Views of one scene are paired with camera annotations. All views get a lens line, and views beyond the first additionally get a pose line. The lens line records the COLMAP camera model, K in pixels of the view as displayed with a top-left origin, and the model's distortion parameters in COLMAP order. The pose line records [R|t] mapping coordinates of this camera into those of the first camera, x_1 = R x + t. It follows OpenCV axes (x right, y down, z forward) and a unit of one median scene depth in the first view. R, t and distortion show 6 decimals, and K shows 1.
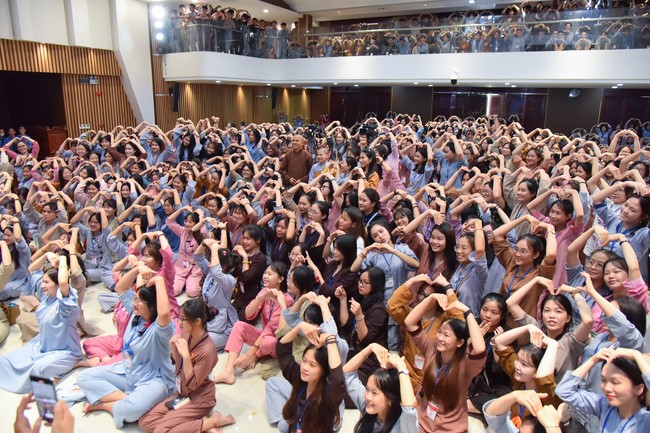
lens RADIAL K [[449.1, 0, 328.9], [0, 449.1, 218.1], [0, 0, 1]] dist [-0.120622, 0.068052]
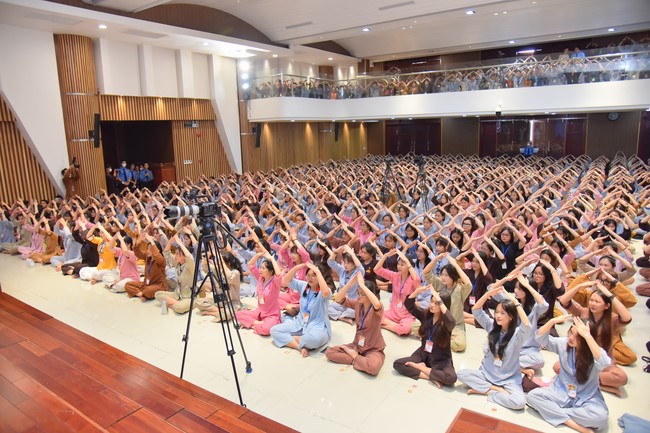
lens RADIAL K [[449.1, 0, 328.9], [0, 449.1, 218.1], [0, 0, 1]] dist [-0.120622, 0.068052]
pose [[0.994518, -0.021756, -0.102274, -0.042545], [0.015726, 0.998111, -0.059395, 0.021893], [0.103373, 0.057461, 0.992981, -0.160398]]
